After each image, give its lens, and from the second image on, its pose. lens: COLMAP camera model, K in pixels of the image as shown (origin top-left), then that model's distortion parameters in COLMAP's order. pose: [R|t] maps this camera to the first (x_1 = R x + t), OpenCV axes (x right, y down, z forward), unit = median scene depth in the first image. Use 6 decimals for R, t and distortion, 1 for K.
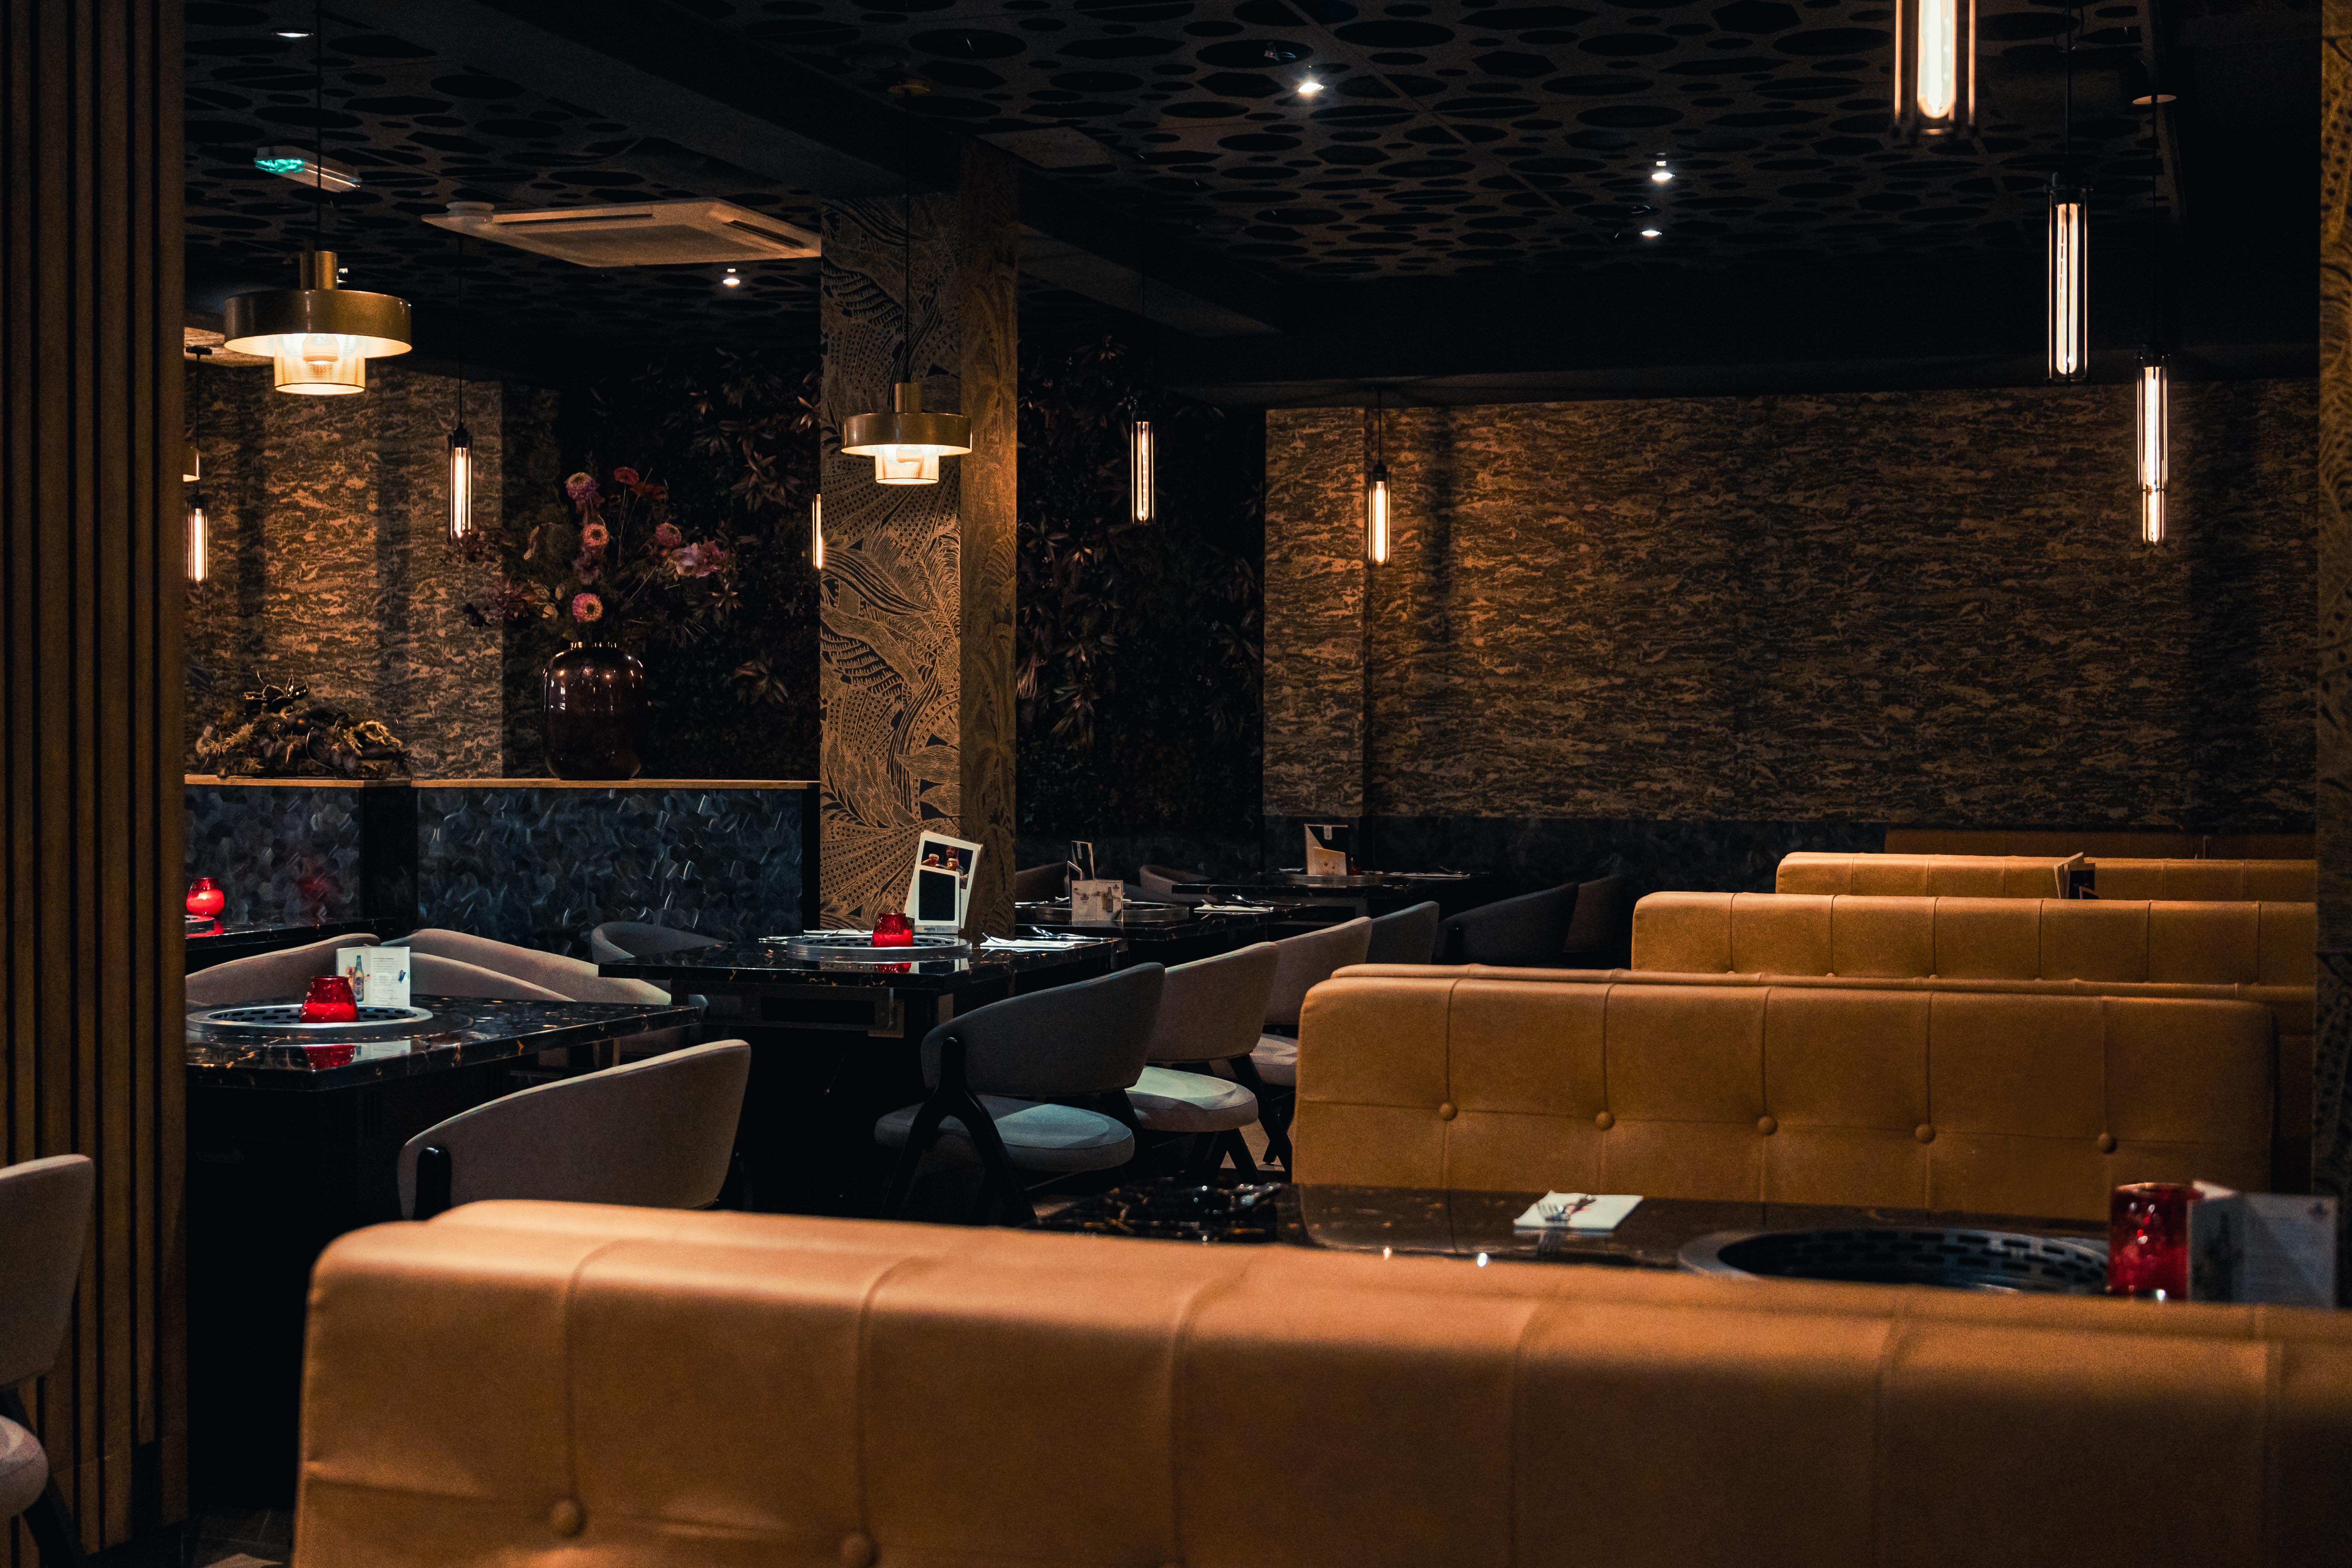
lens RADIAL K [[3162.3, 0, 1185.9], [0, 3162.3, 794.0], [0, 0, 1]] dist [-0.047055, 0.000000]
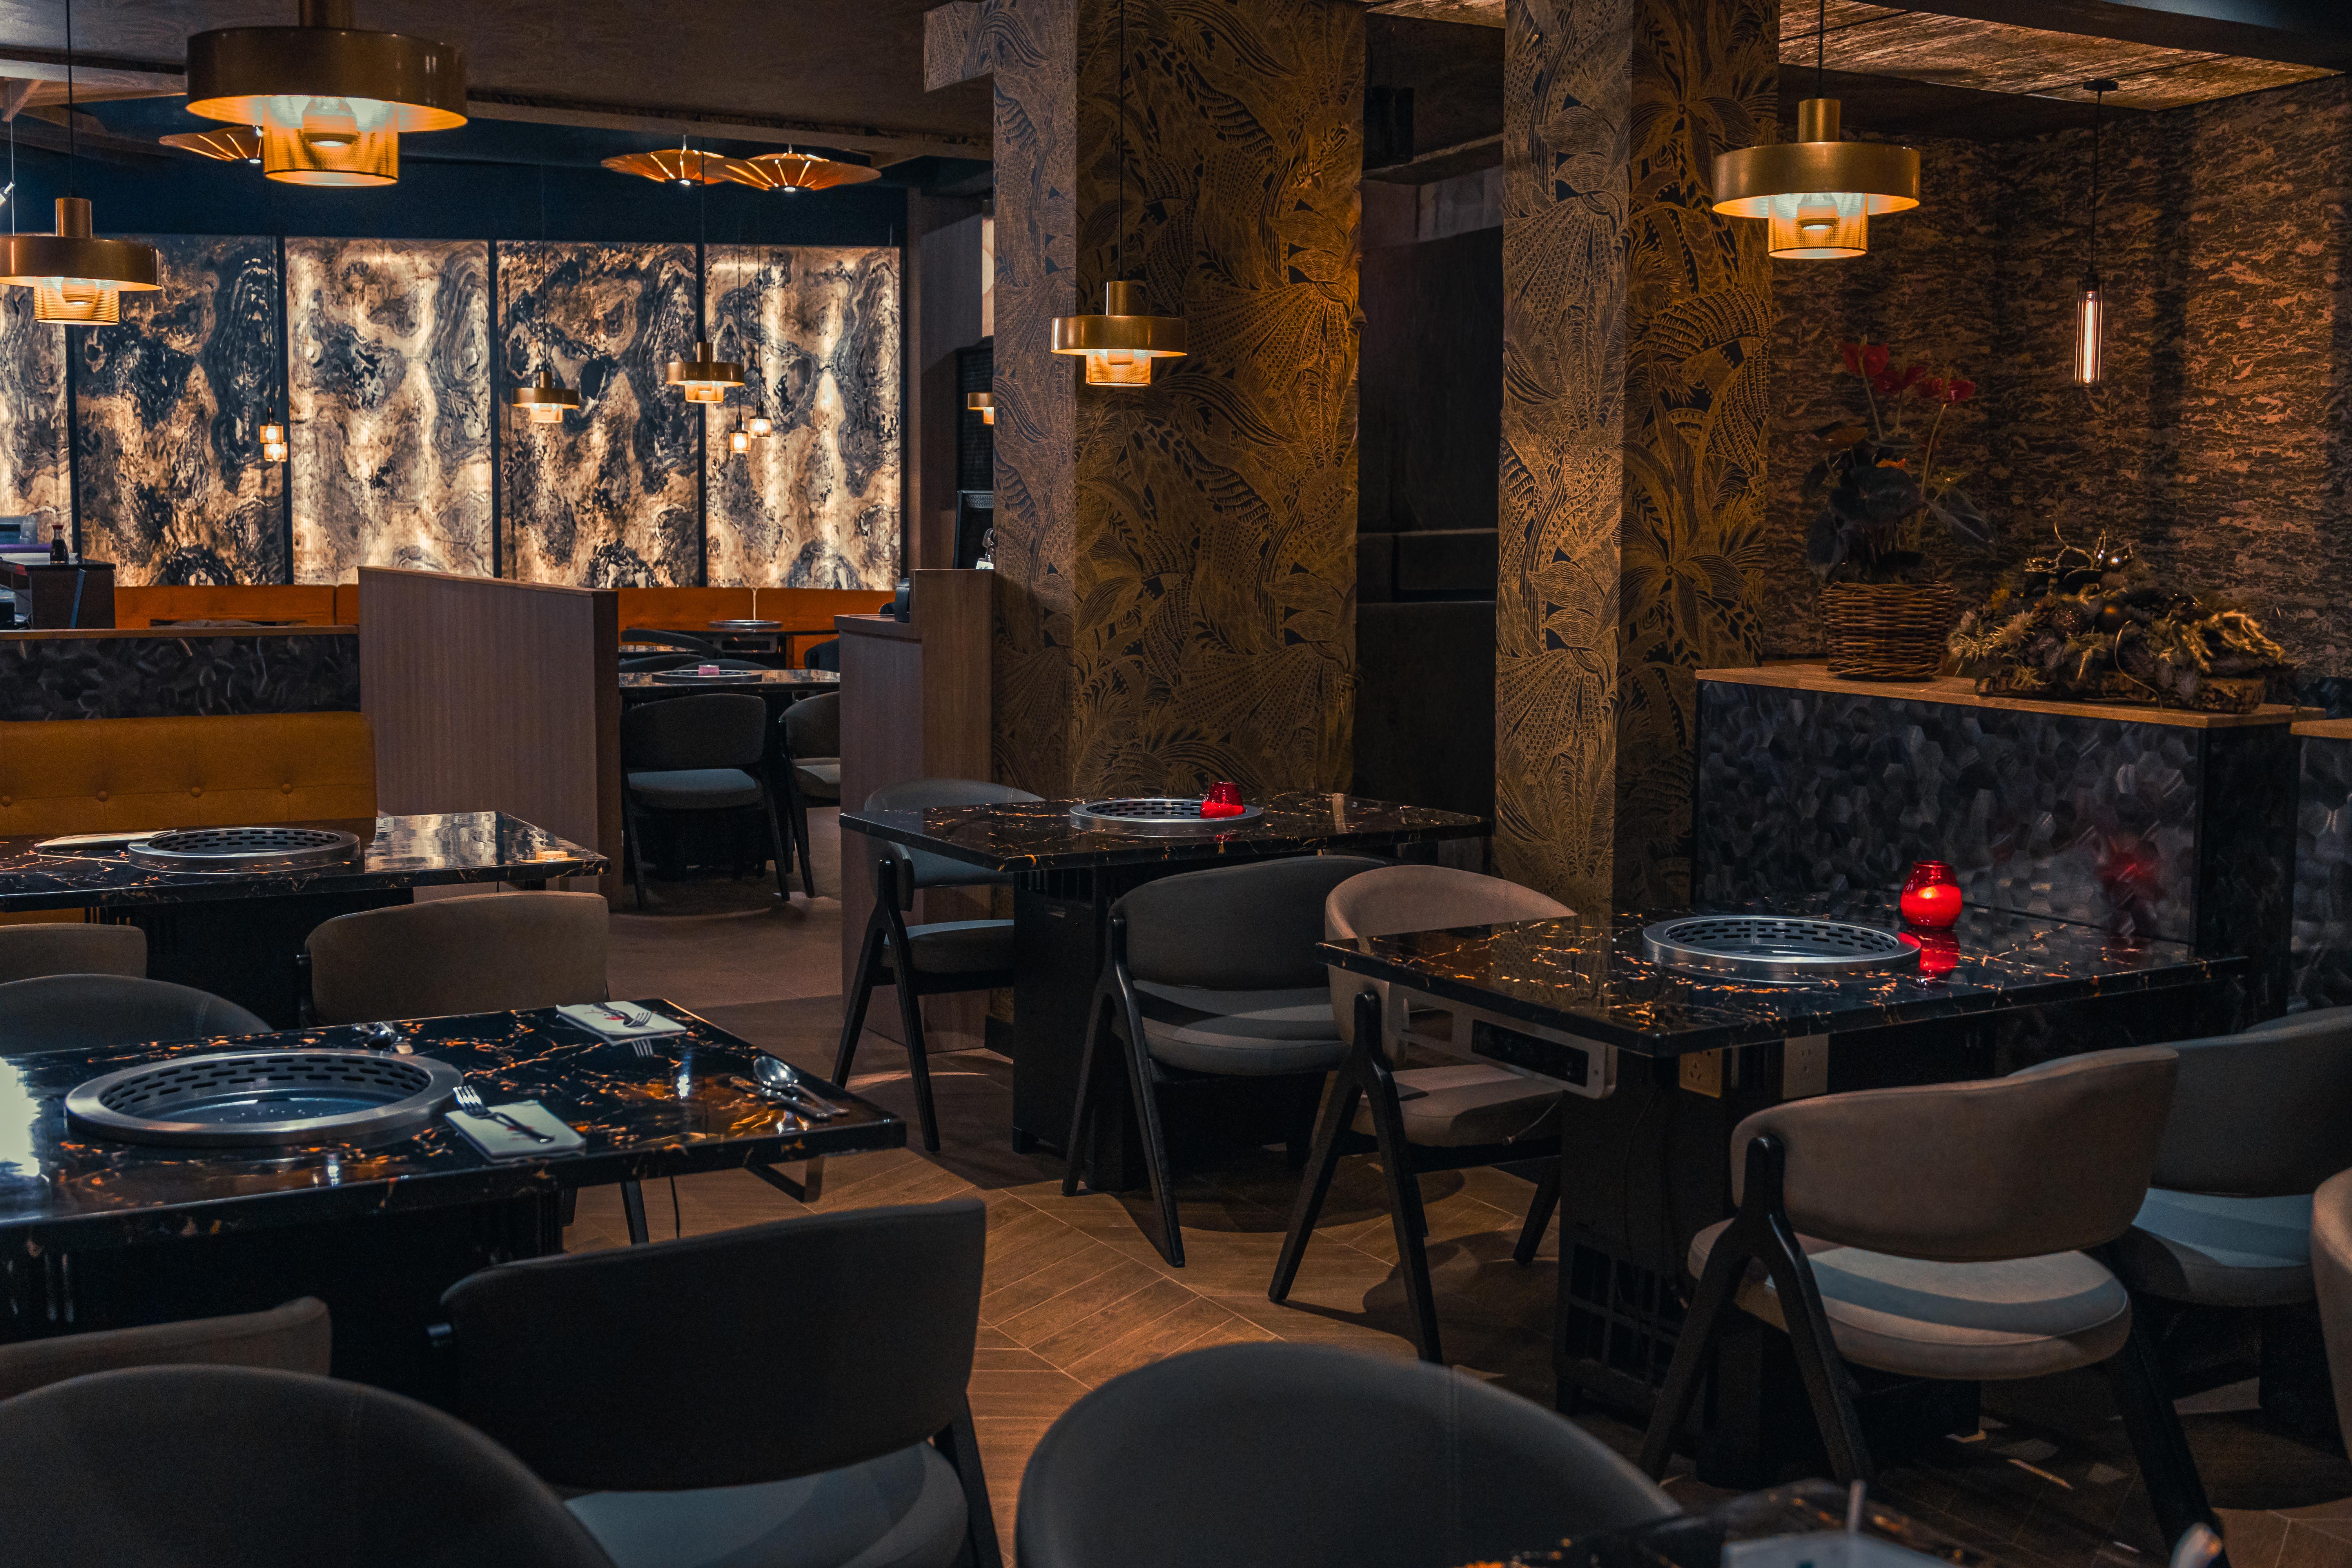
lens RADIAL K [[2516.1, 0, 1180.5], [0, 2516.1, 785.7], [0, 0, 1]] dist [-0.006823, 0.000000]
pose [[0.760794, 0.070508, -0.645152, -0.101764], [-0.013597, 0.995594, 0.092773, -0.031707], [0.648851, -0.061810, 0.758401, 0.511498]]
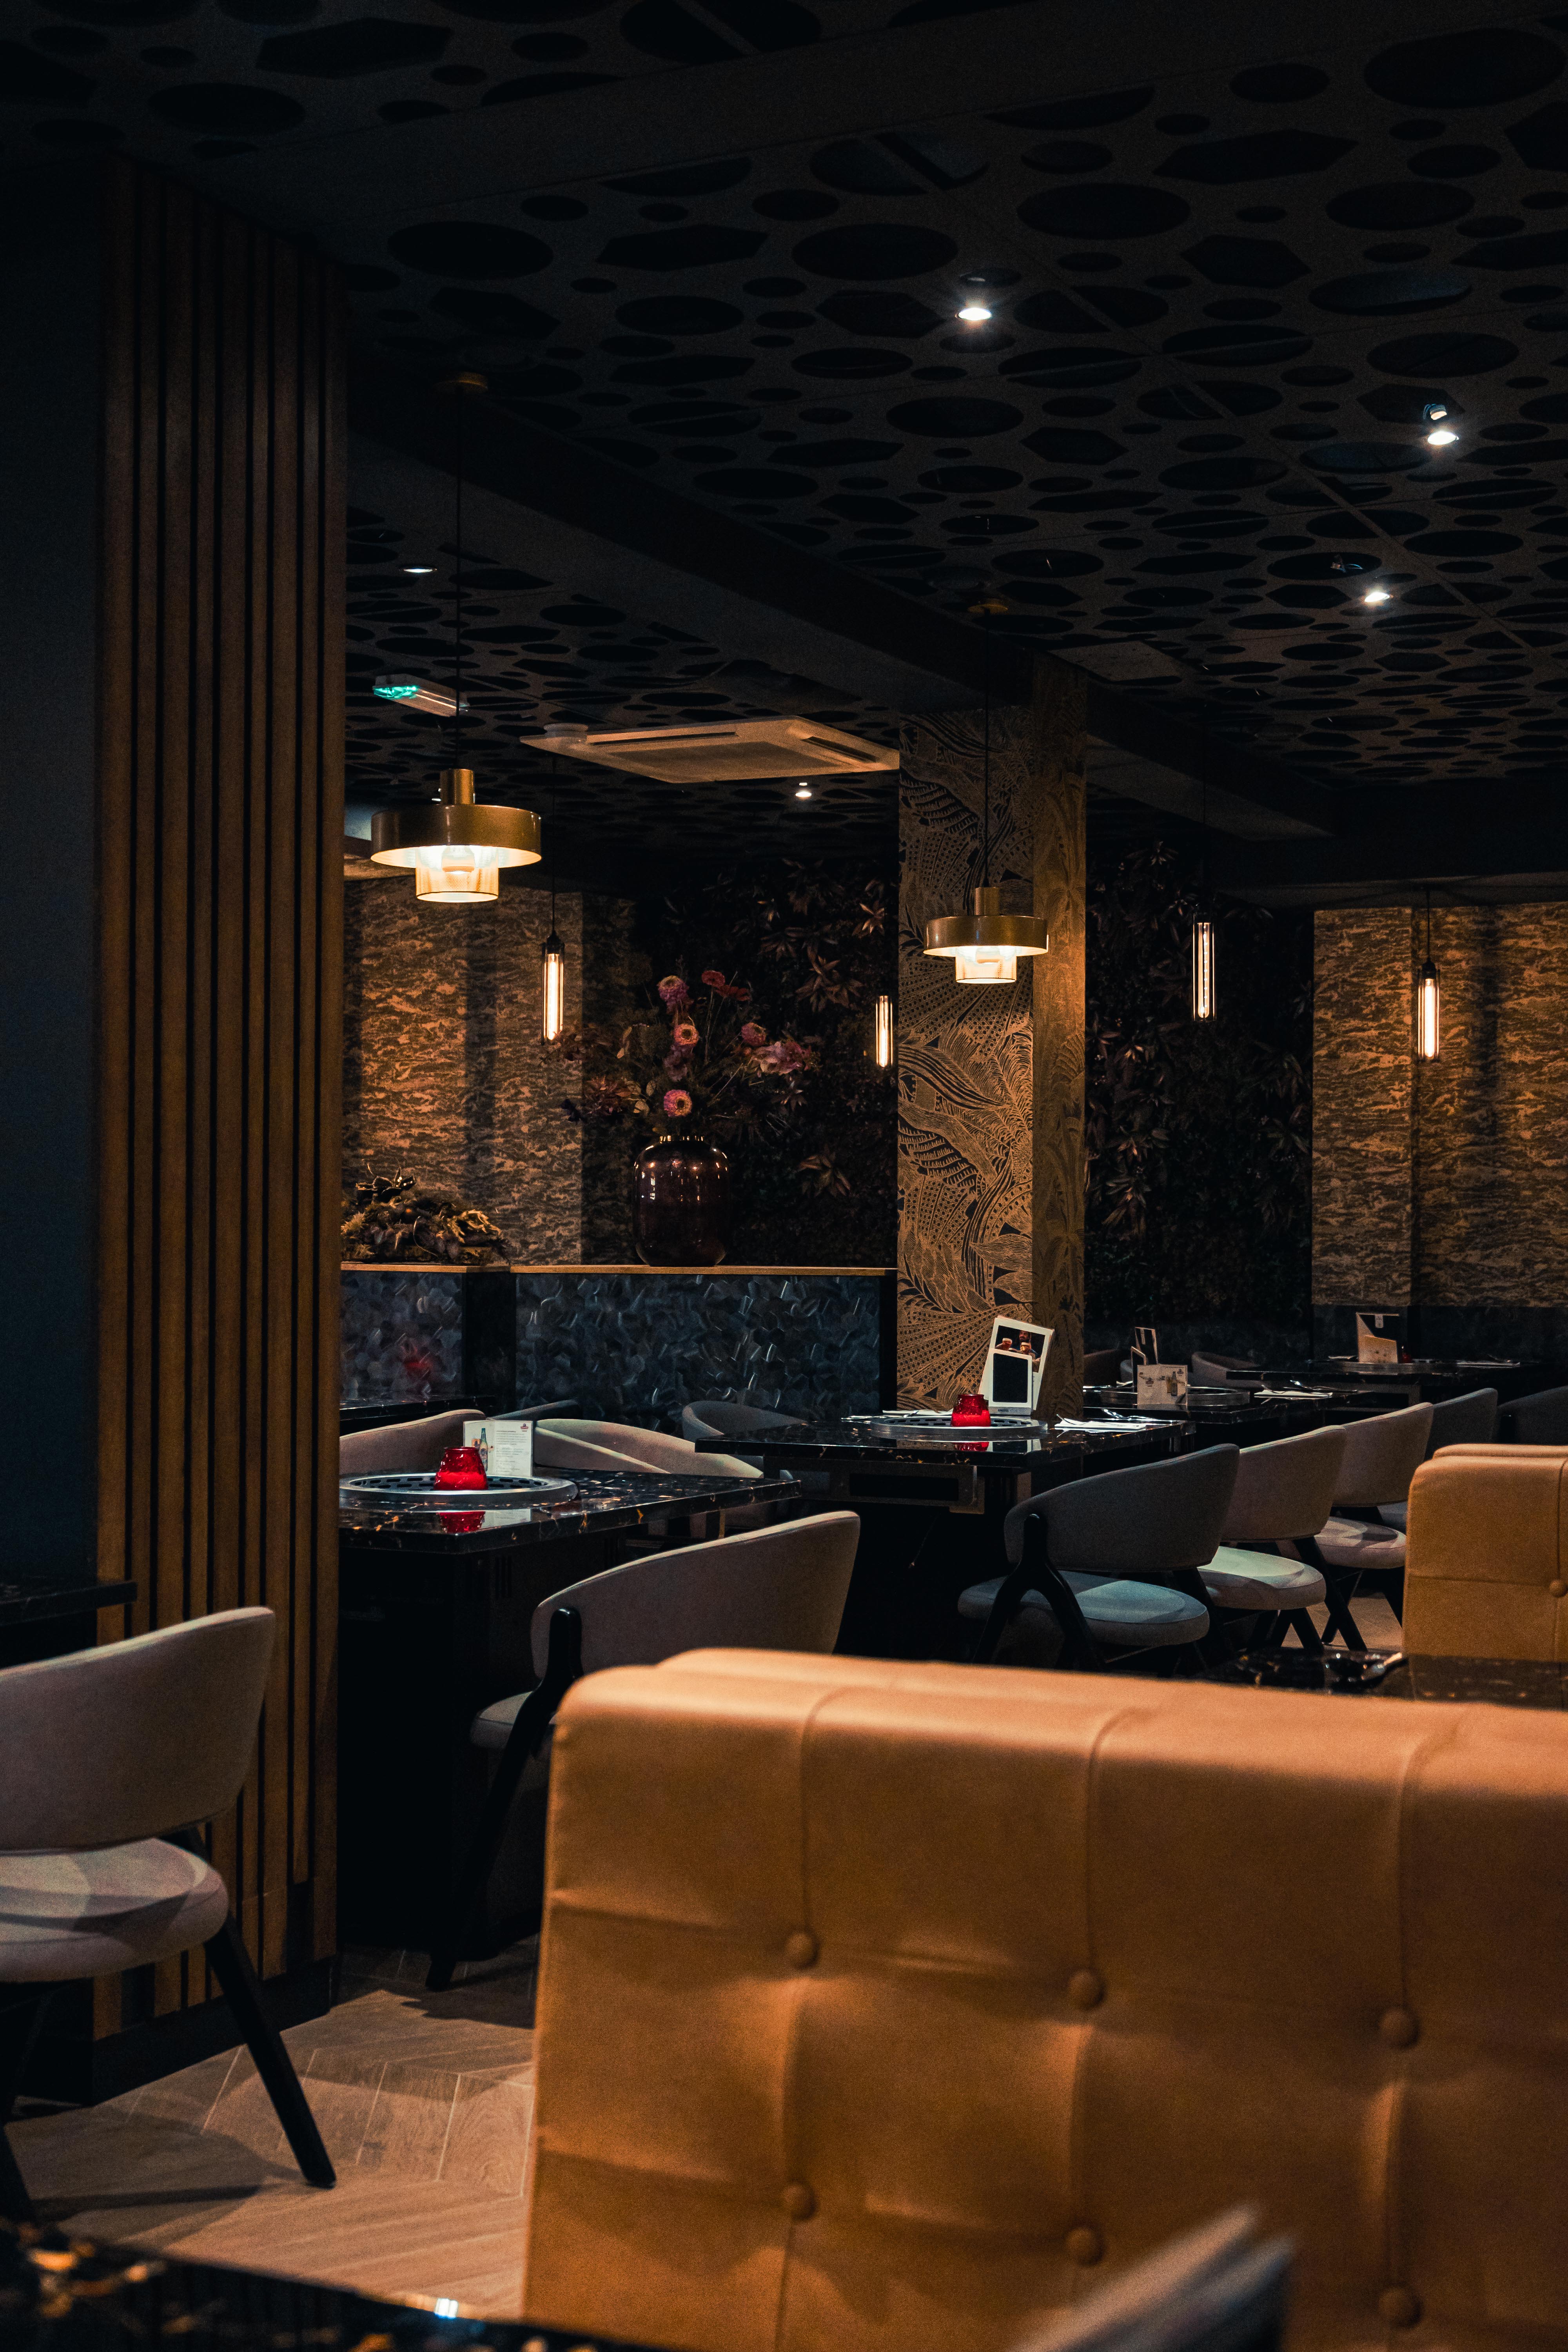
lens RADIAL K [[3046.6, 0, 779.6], [0, 3046.6, 1174.4], [0, 0, 1]] dist [-0.040959, 0.000000]
pose [[0.990553, -0.000711, -0.137131, -0.014848], [-0.004328, 0.999326, -0.036445, 0.001747], [0.137064, 0.036694, 0.989882, -0.004317]]
